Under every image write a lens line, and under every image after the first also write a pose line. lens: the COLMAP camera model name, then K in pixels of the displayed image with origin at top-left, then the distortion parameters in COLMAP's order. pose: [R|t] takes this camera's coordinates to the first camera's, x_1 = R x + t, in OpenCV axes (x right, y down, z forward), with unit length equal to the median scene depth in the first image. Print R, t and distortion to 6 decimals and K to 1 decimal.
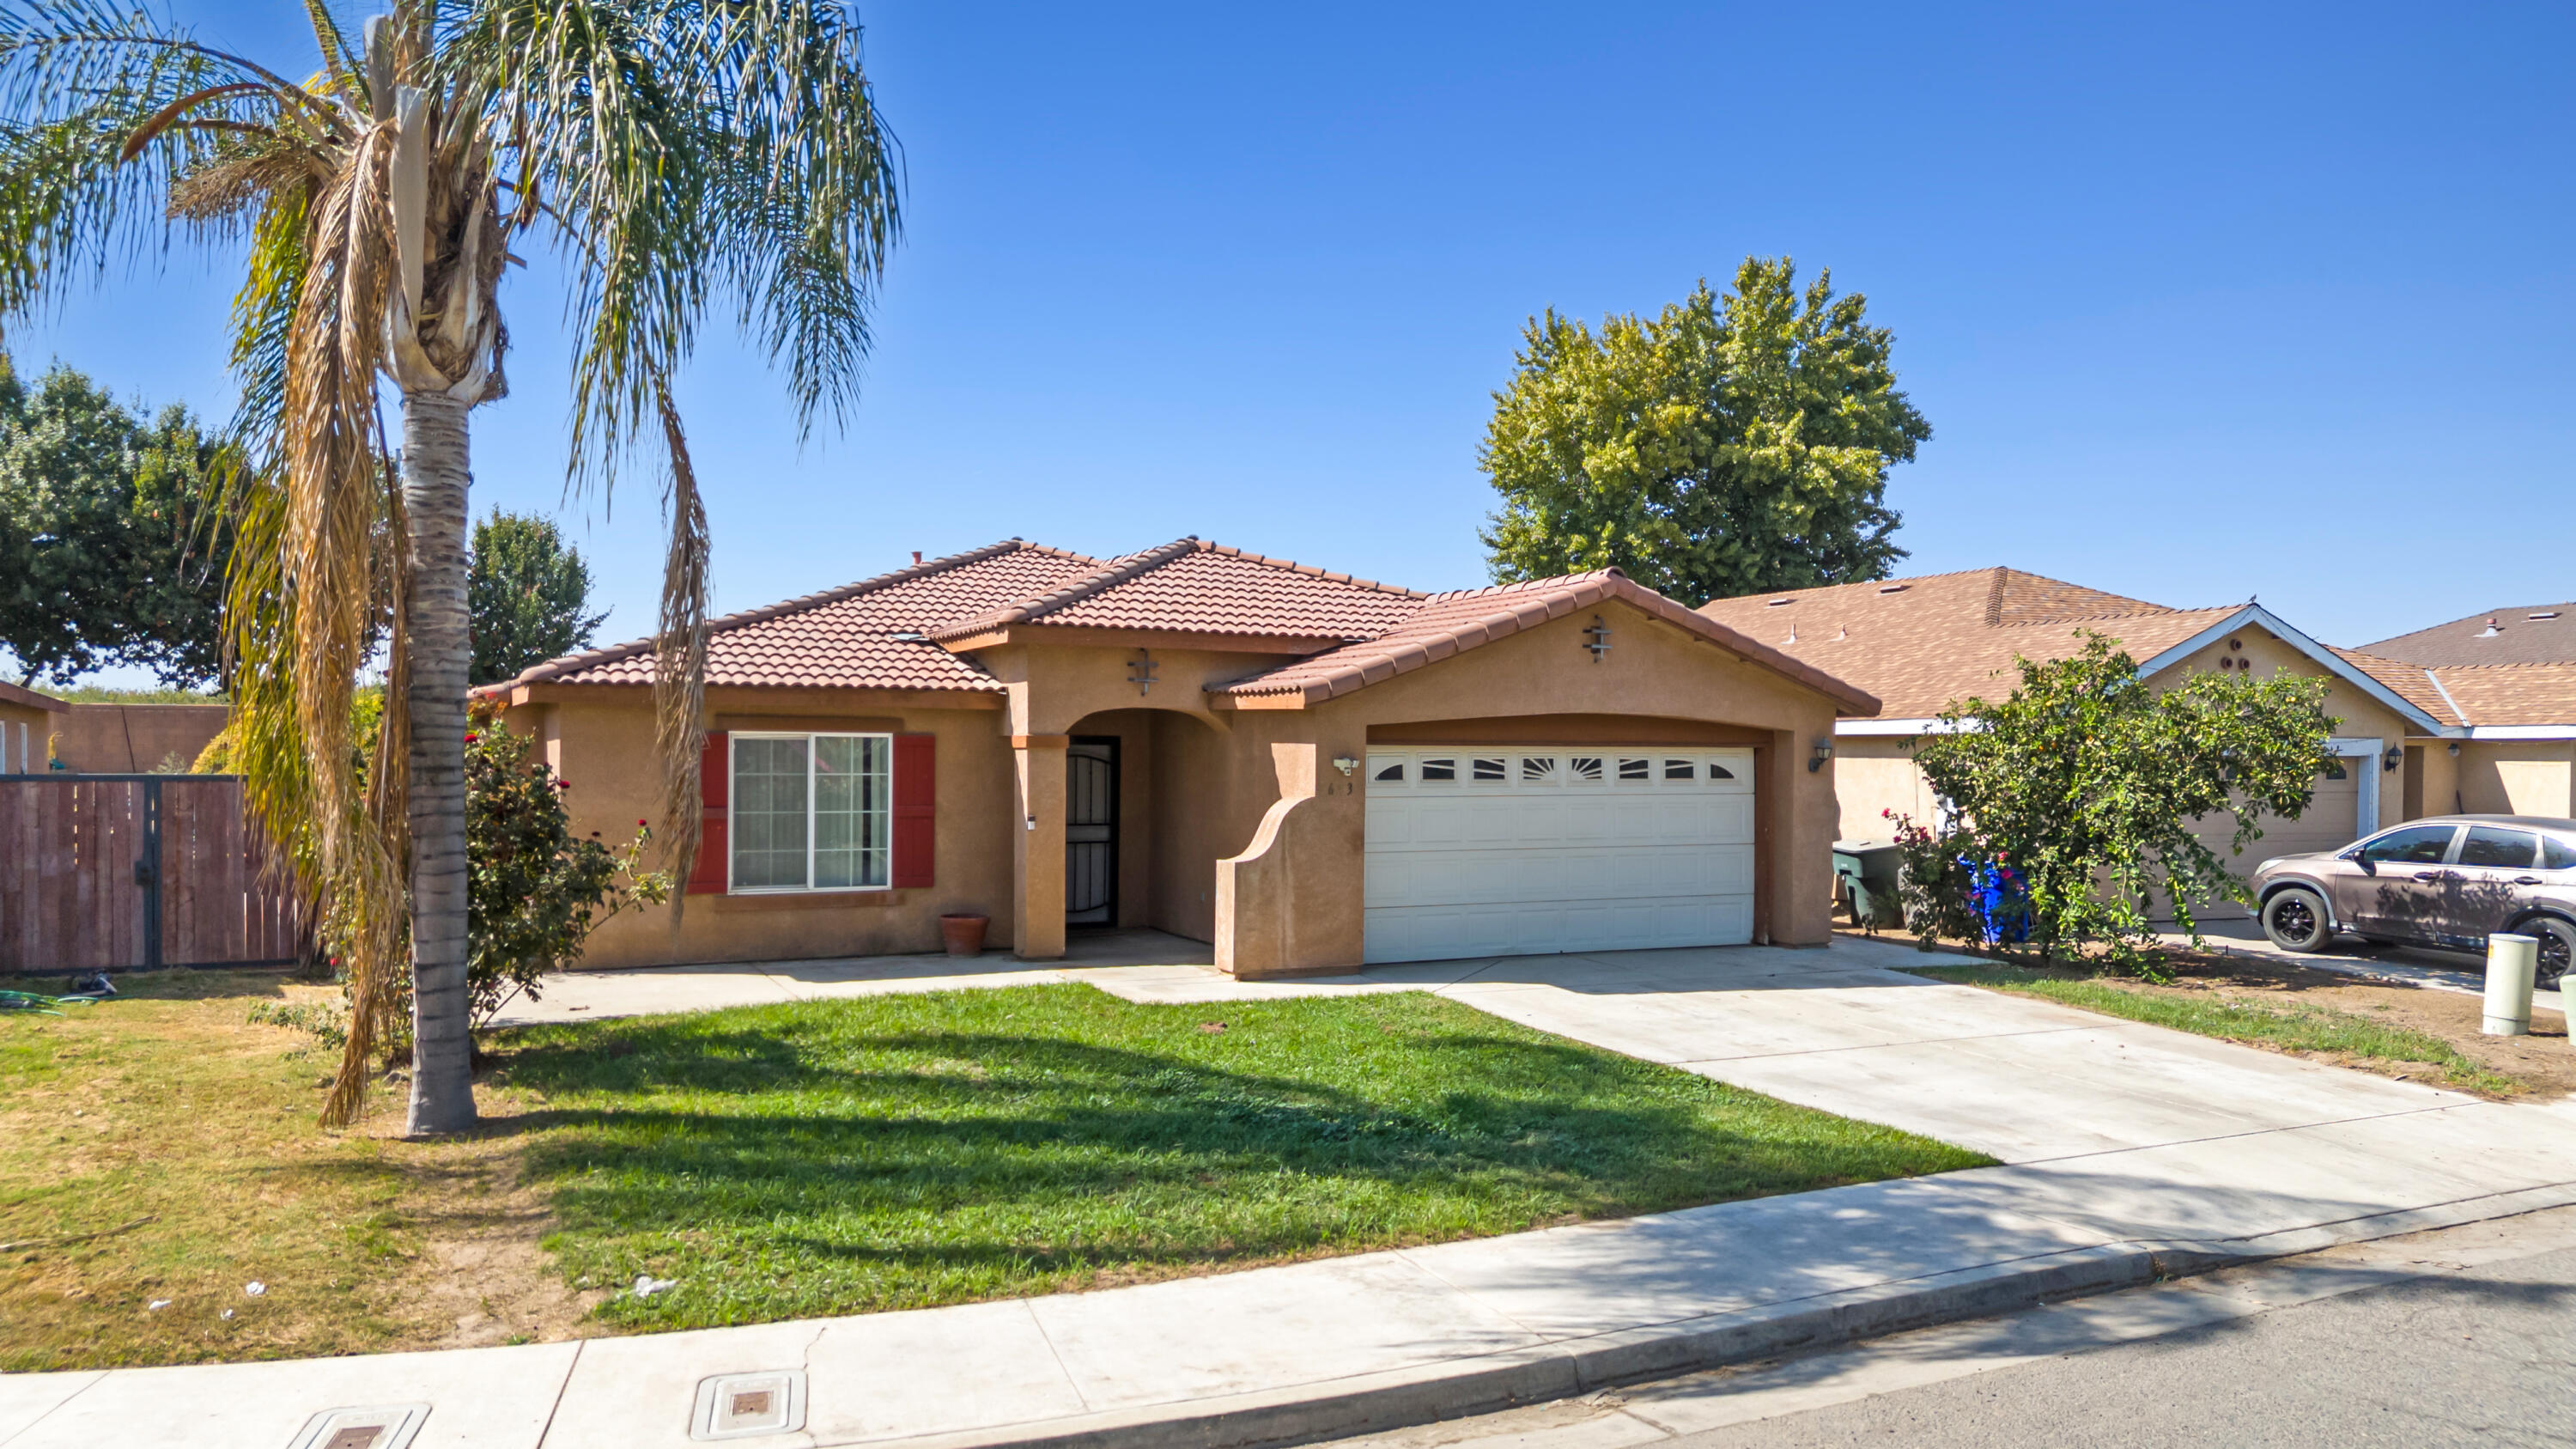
lens RADIAL K [[1821.4, 0, 1301.1], [0, 1821.4, 792.7], [0, 0, 1]] dist [0.045324, -0.048539]
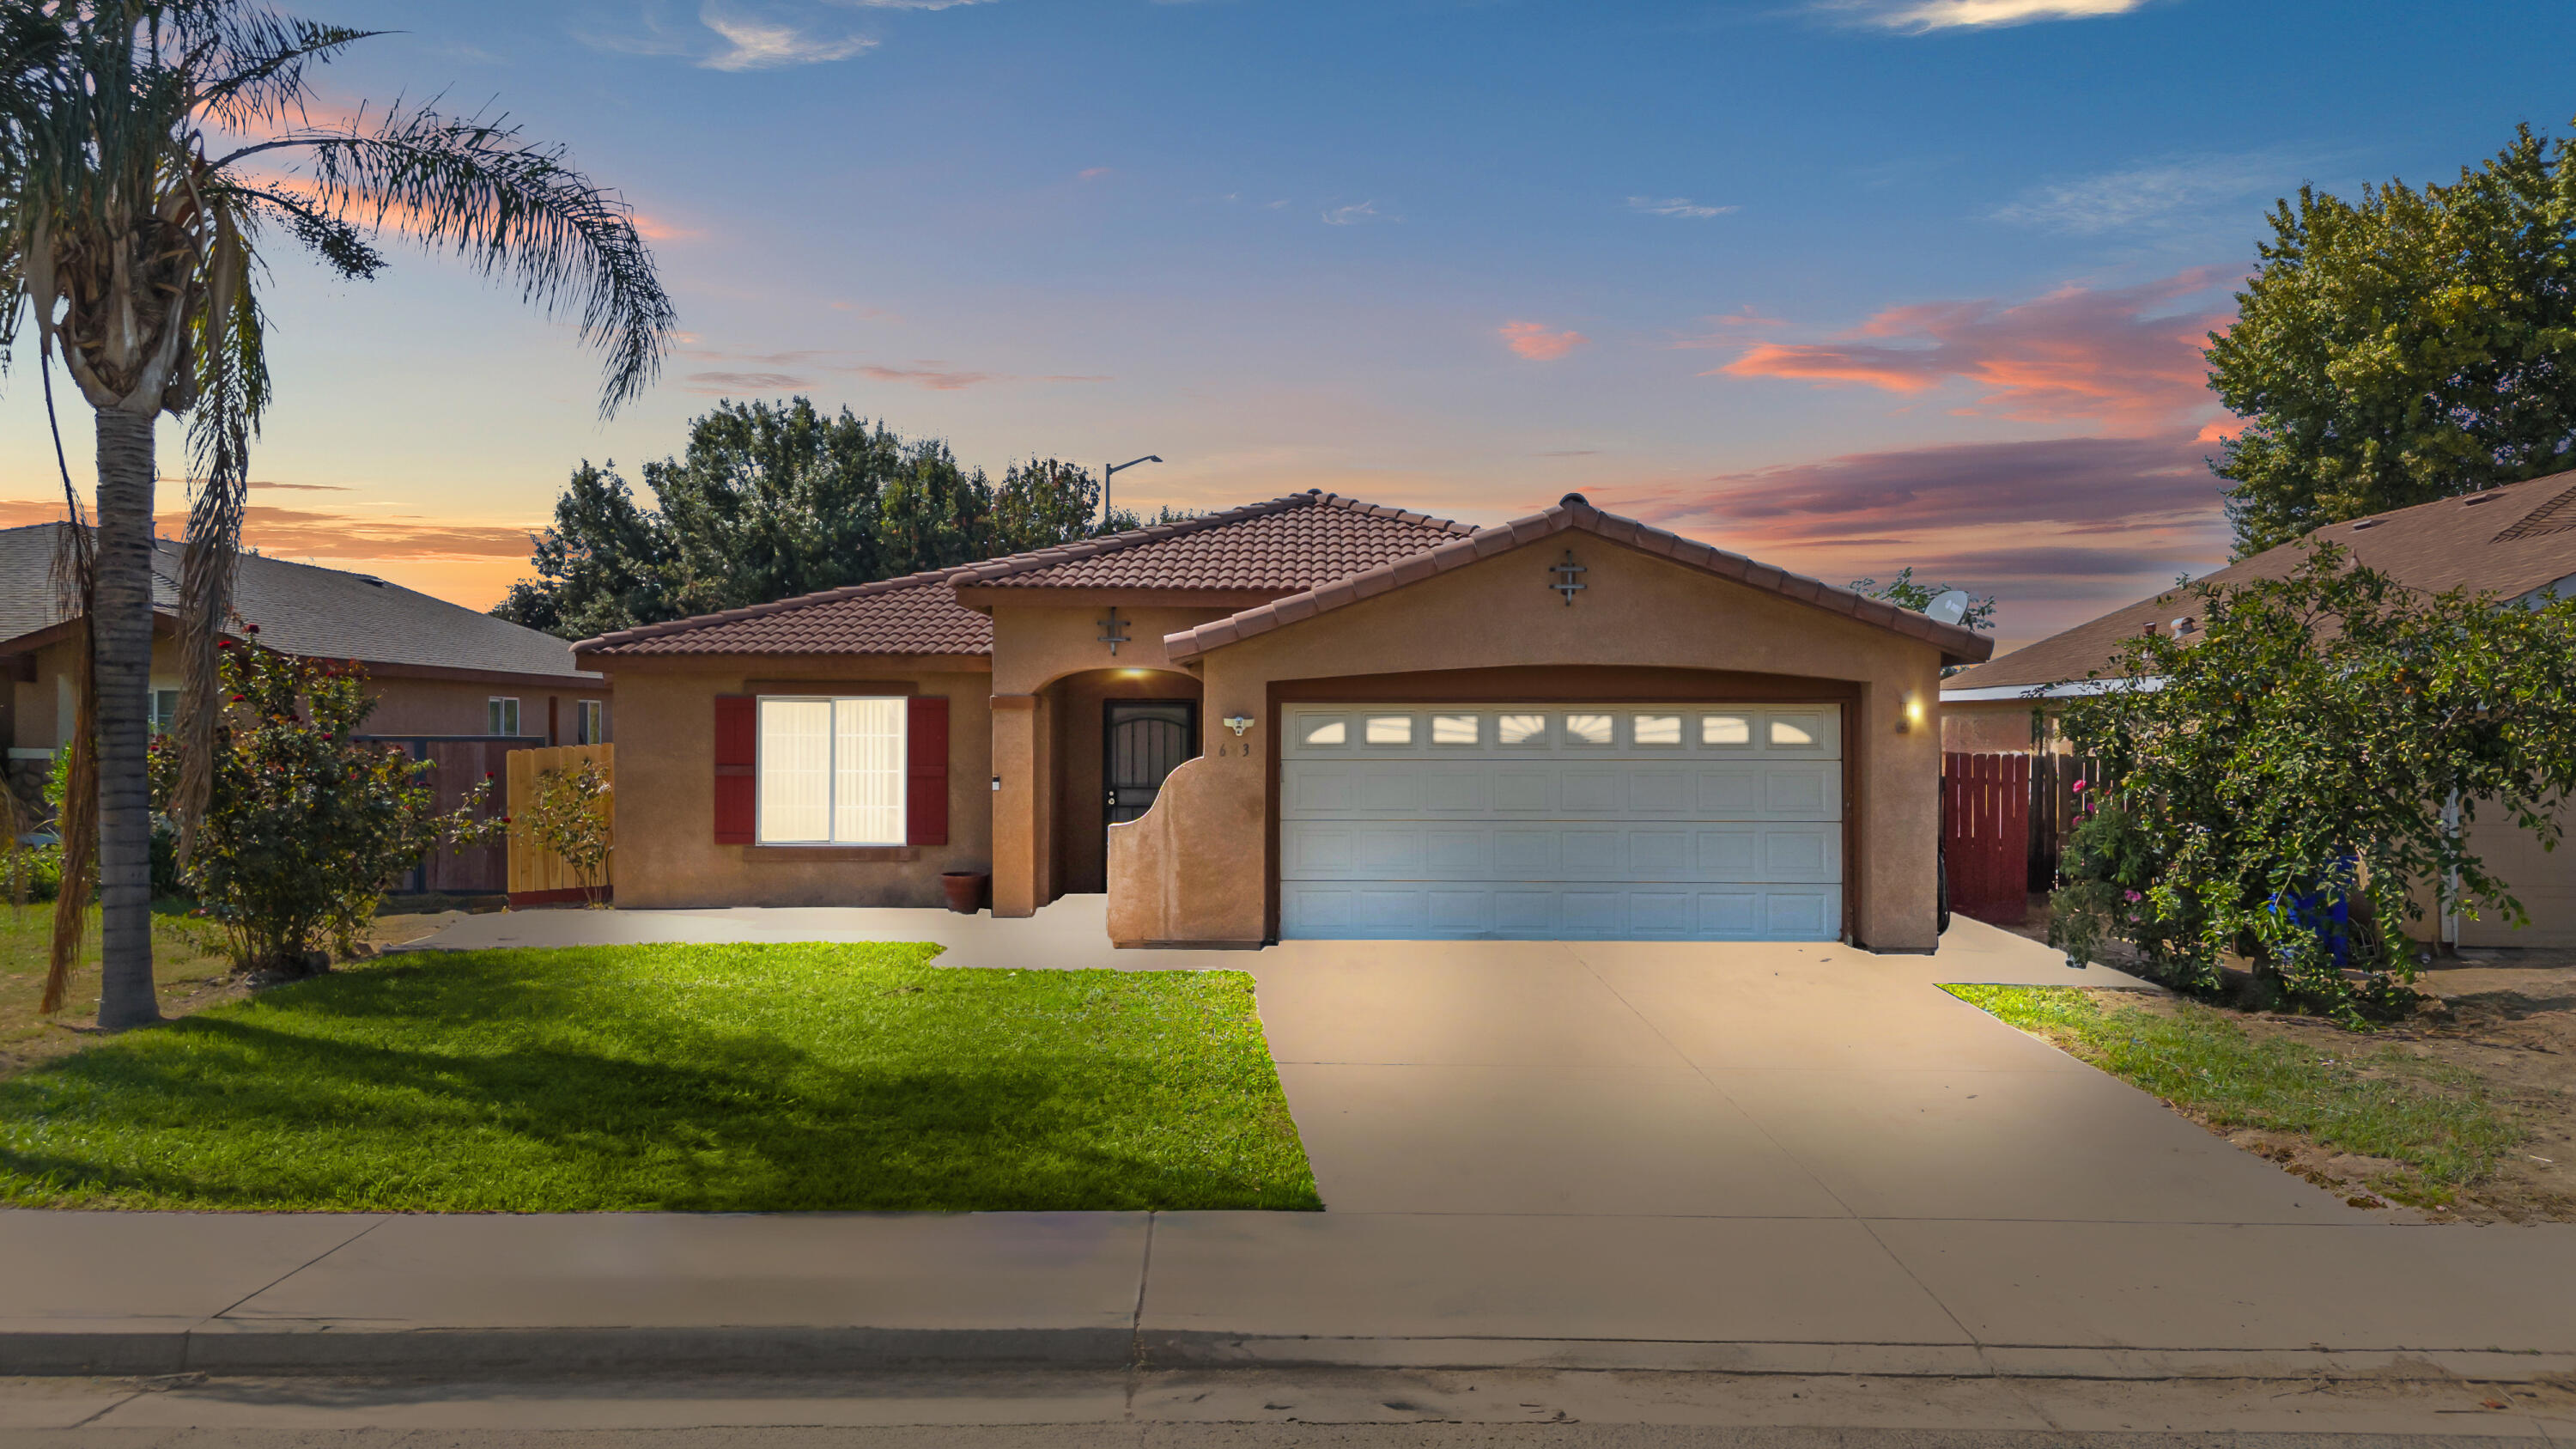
lens RADIAL K [[1821.4, 0, 1278.9], [0, 1821.4, 738.1], [0, 0, 1]] dist [0.045324, -0.048539]
pose [[0.878738, -0.001035, -0.477304, 0.321167], [-0.007845, 0.999831, -0.016610, 0.005027], [0.477241, 0.018340, 0.878581, 0.130472]]
